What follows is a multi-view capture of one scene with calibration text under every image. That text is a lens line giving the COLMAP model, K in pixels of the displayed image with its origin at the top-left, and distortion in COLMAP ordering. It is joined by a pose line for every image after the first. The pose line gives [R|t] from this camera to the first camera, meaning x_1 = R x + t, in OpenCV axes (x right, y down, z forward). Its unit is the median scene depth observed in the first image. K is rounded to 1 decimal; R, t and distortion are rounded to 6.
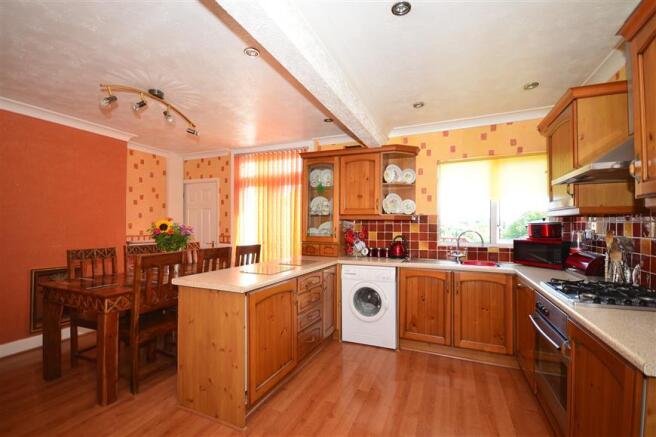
lens RADIAL K [[289.9, 0, 331.6], [0, 289.9, 224.6], [0, 0, 1]] dist [0.001688, 0.000447]
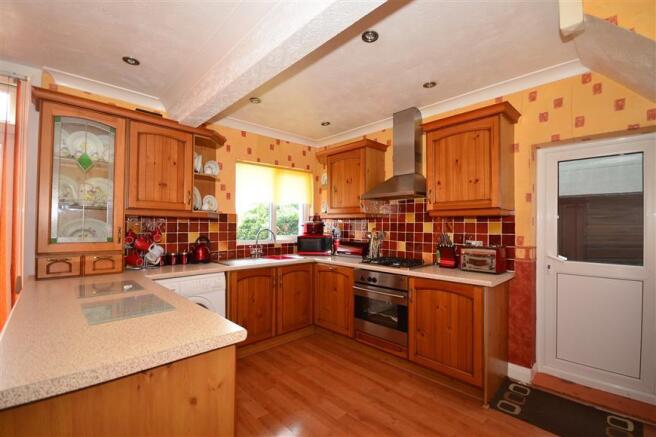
lens RADIAL K [[289.9, 0, 332.1], [0, 289.9, 222.5], [0, 0, 1]] dist [0.001688, 0.000447]
pose [[0.377959, 0.006544, 0.925799, -0.422877], [-0.008668, 0.999956, -0.003530, -0.003361], [-0.925782, -0.006690, 0.377999, 0.328391]]
